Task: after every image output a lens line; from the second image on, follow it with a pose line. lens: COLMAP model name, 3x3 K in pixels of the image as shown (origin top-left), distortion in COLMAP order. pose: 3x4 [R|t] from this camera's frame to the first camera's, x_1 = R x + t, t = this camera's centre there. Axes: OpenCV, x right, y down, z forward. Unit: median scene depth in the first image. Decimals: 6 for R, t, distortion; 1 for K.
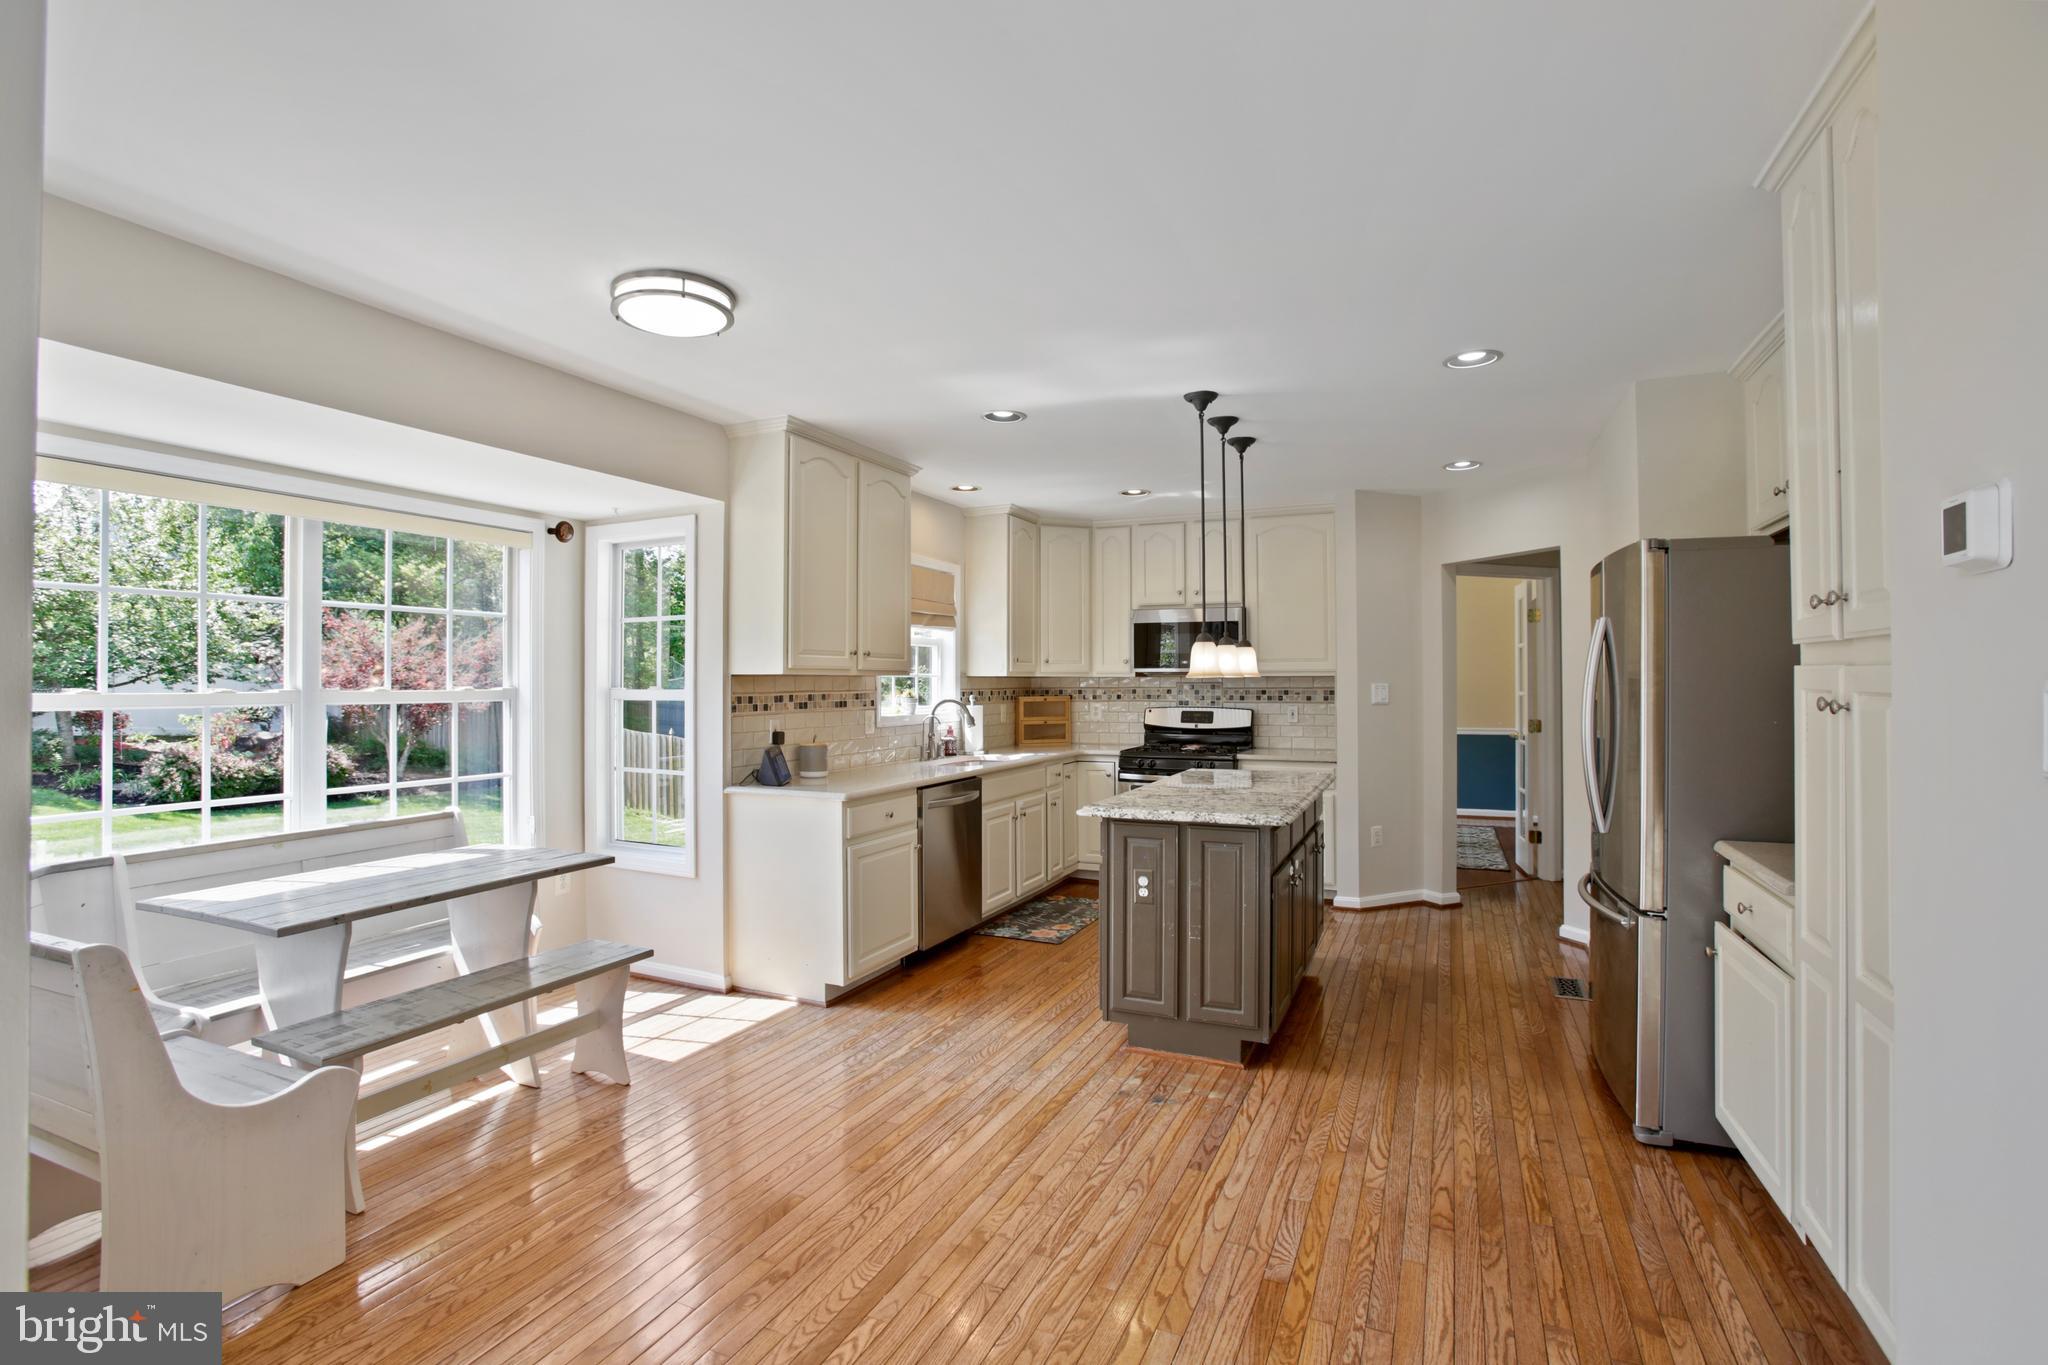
lens RADIAL K [[964.7, 0, 1010.5], [0, 964.7, 682.7], [0, 0, 1]] dist [-0.081782, 0.054945]
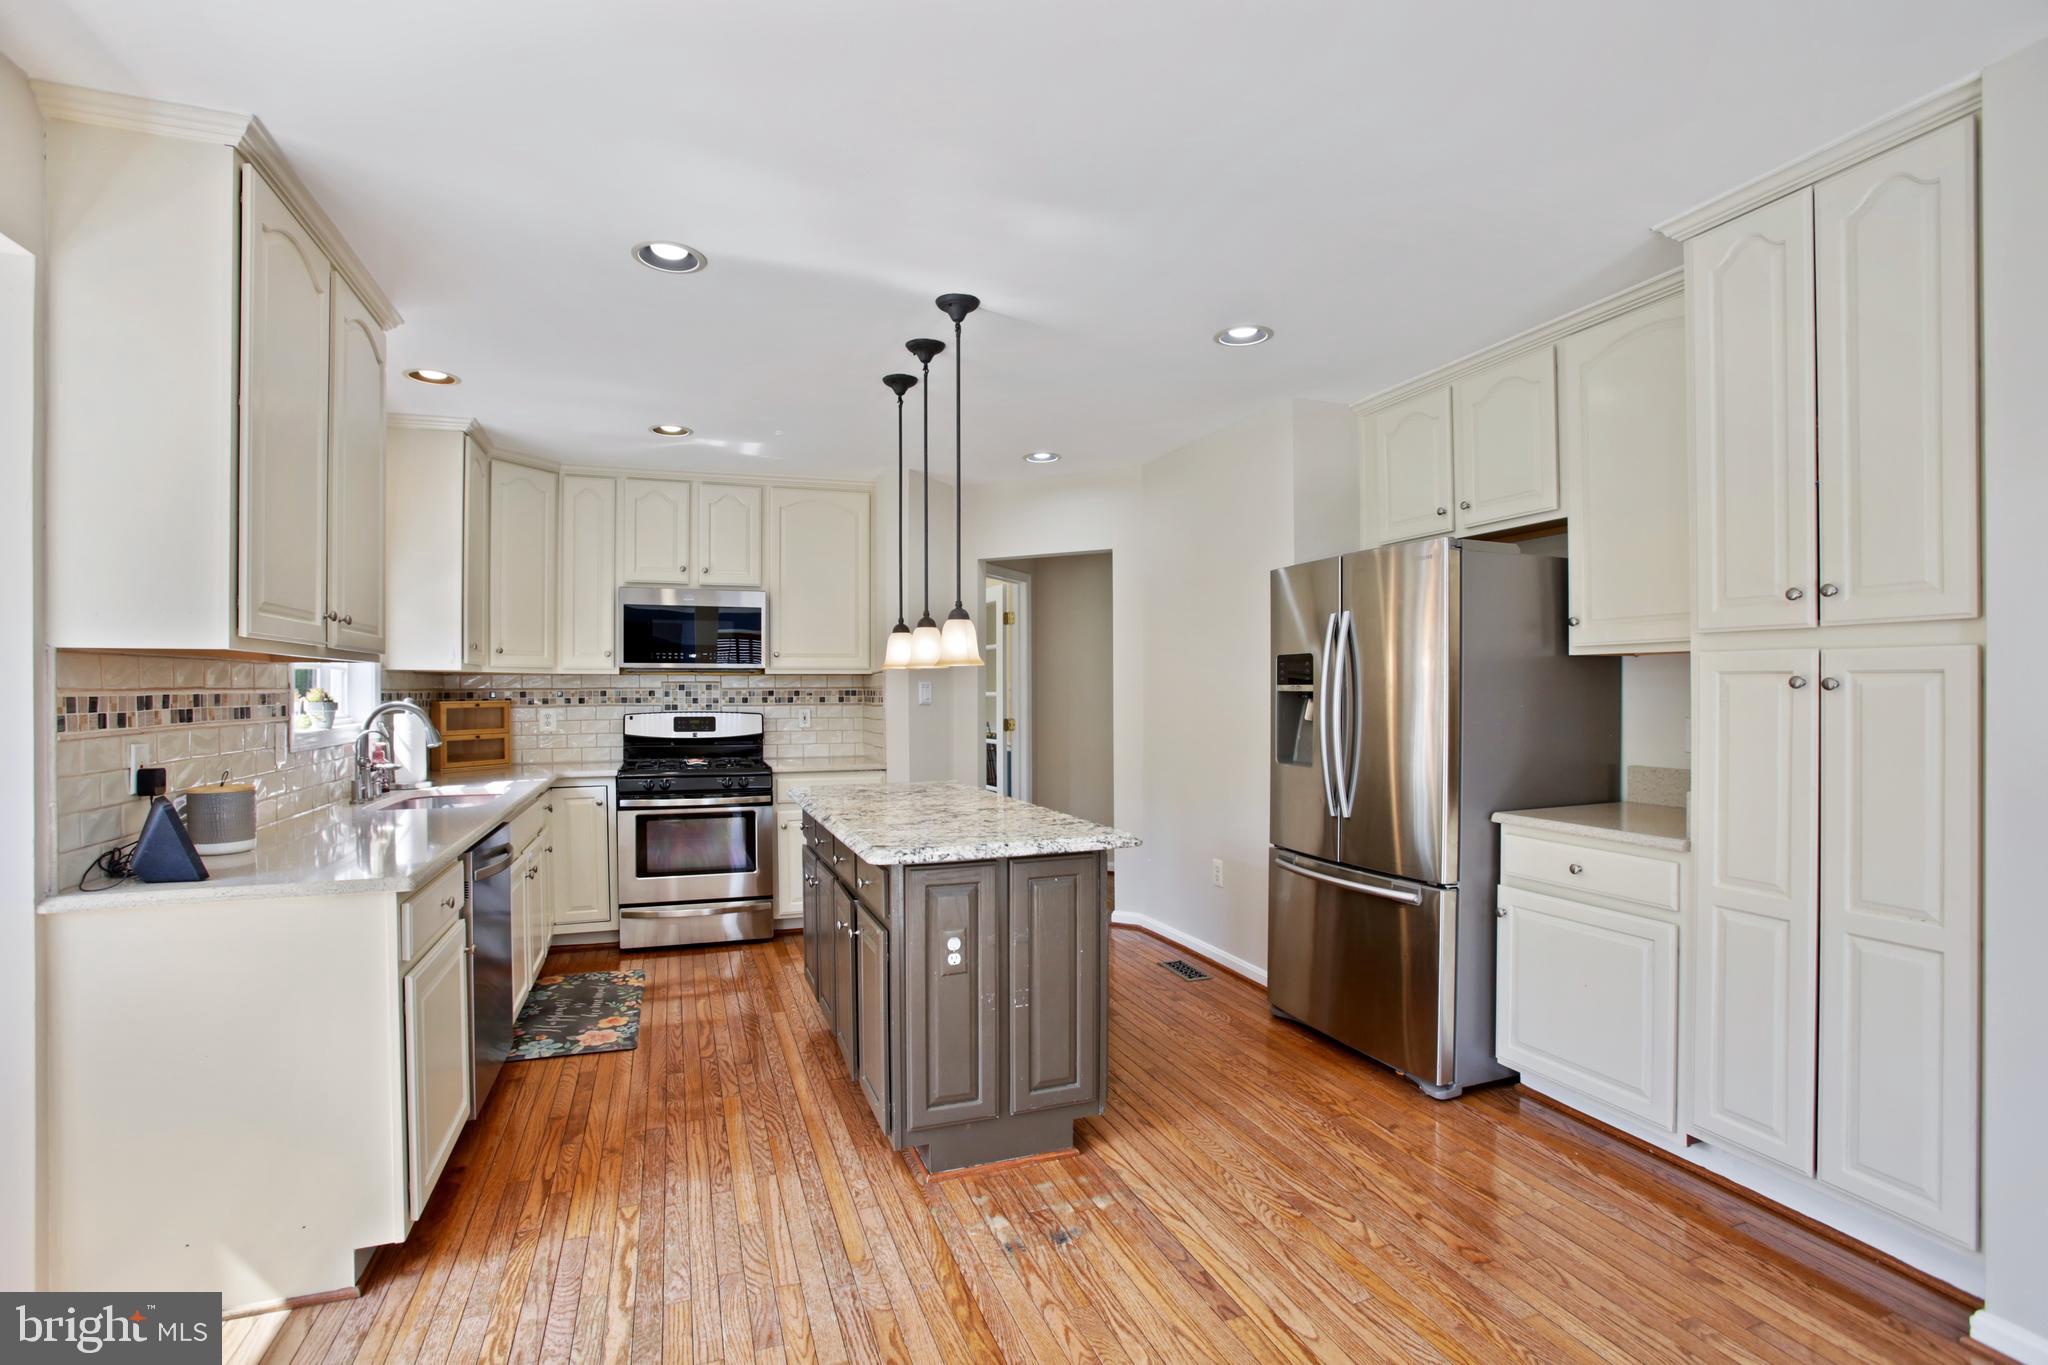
lens RADIAL K [[950.8, 0, 1009.2], [0, 950.8, 700.2], [0, 0, 1]] dist [-0.078332, 0.039433]
pose [[0.713919, -0.009109, 0.700169, -0.227129], [0.003220, 0.999948, 0.009726, 0.011226], [-0.700221, -0.004689, 0.713911, 0.318432]]
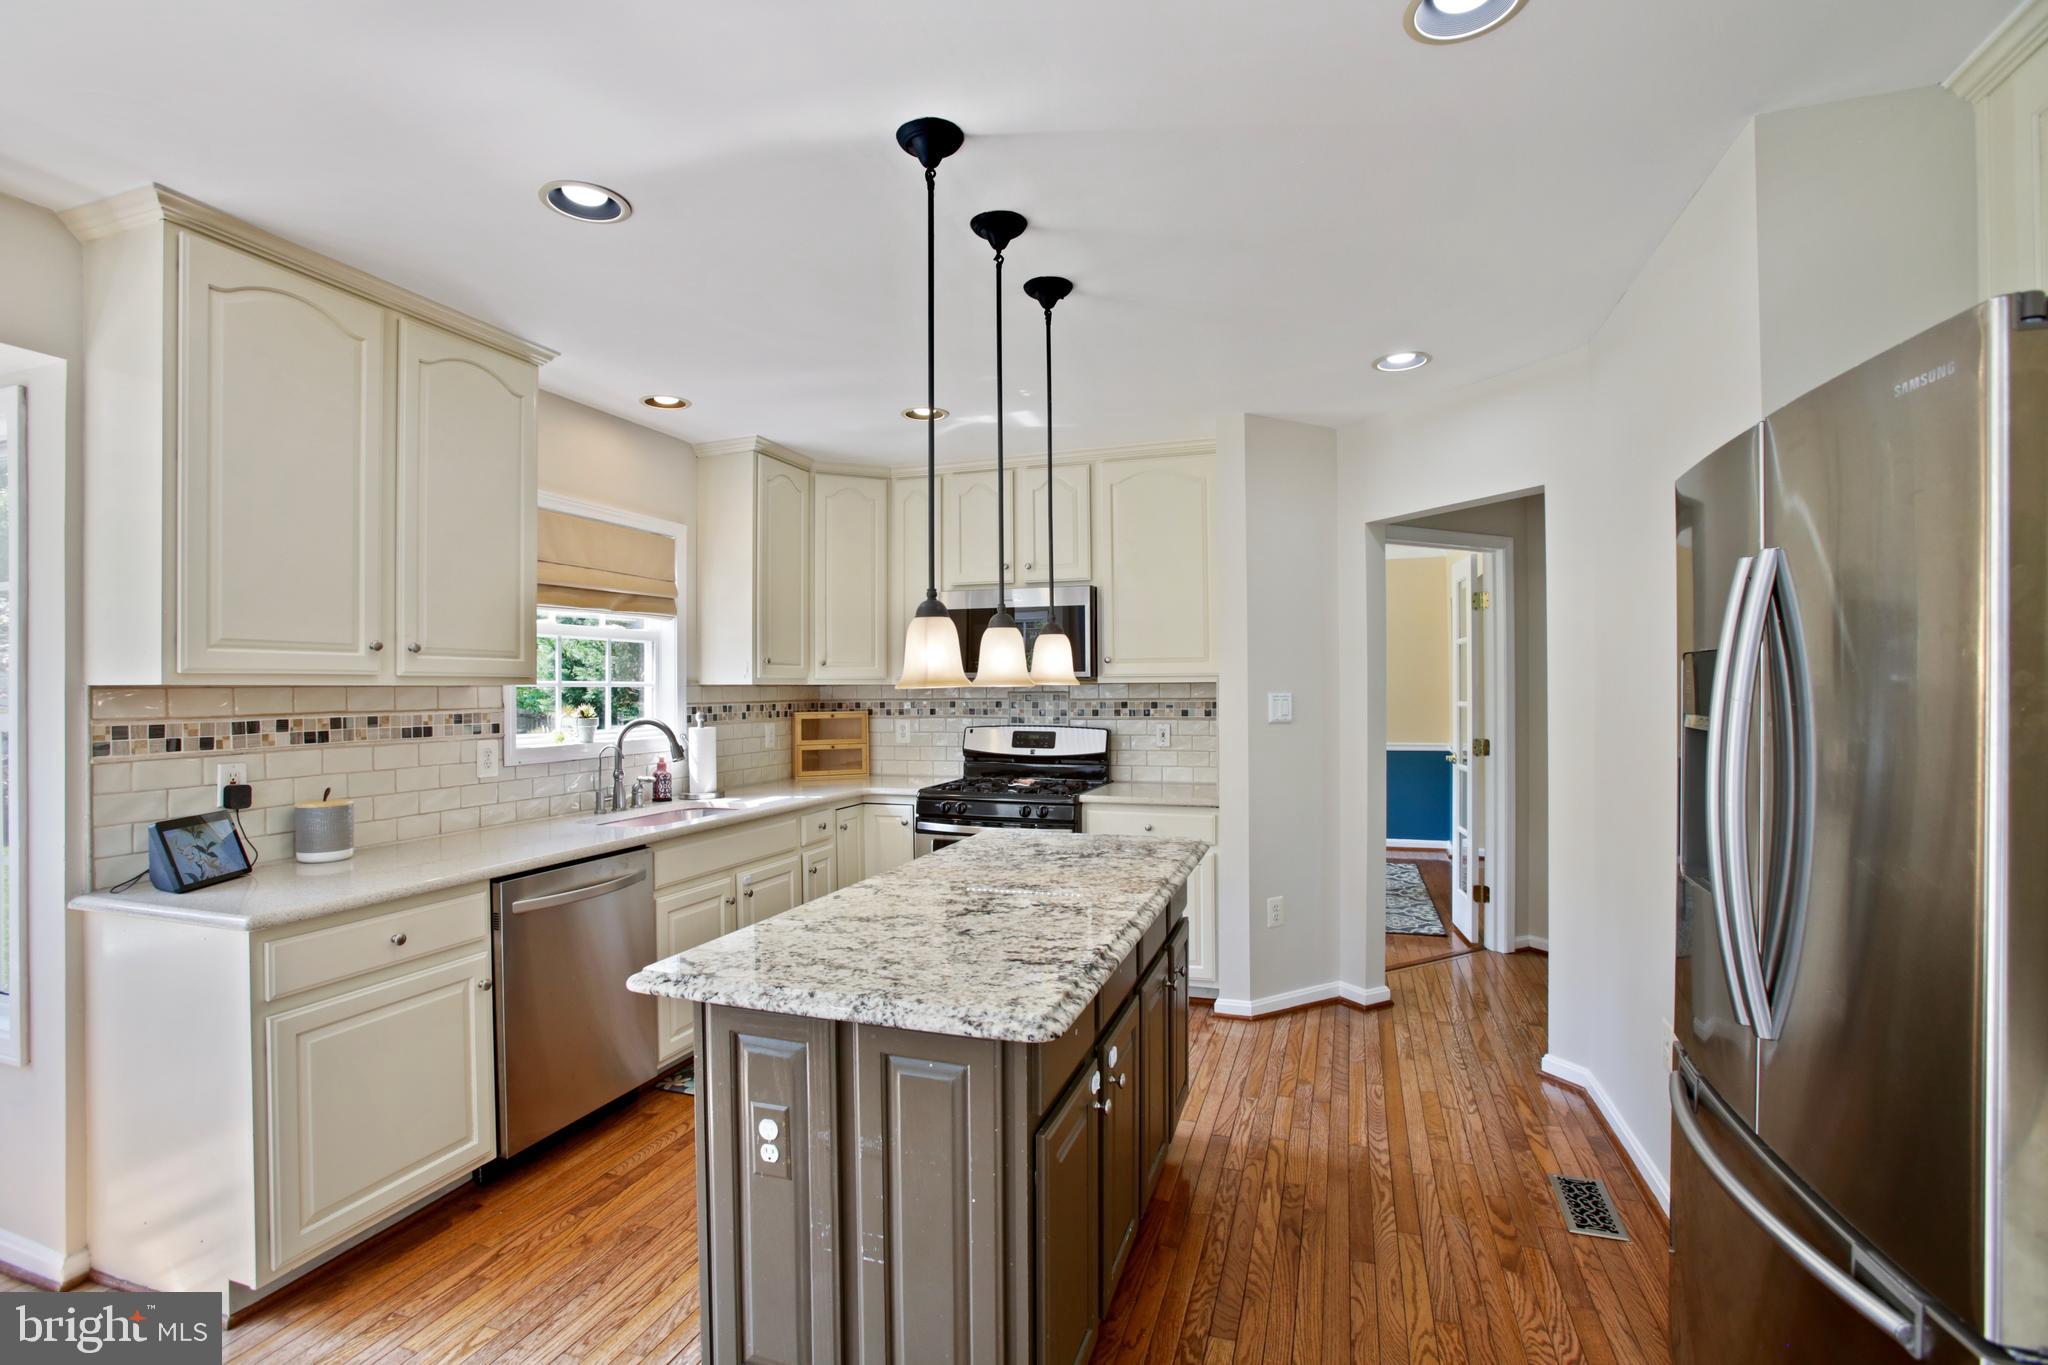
lens RADIAL K [[950.8, 0, 1009.2], [0, 950.8, 700.2], [0, 0, 1]] dist [-0.078332, 0.039433]
pose [[0.996253, -0.005554, 0.086307, 0.148006], [0.004532, 0.999917, 0.012035, -0.003566], [-0.086367, -0.011599, 0.996196, 0.373145]]
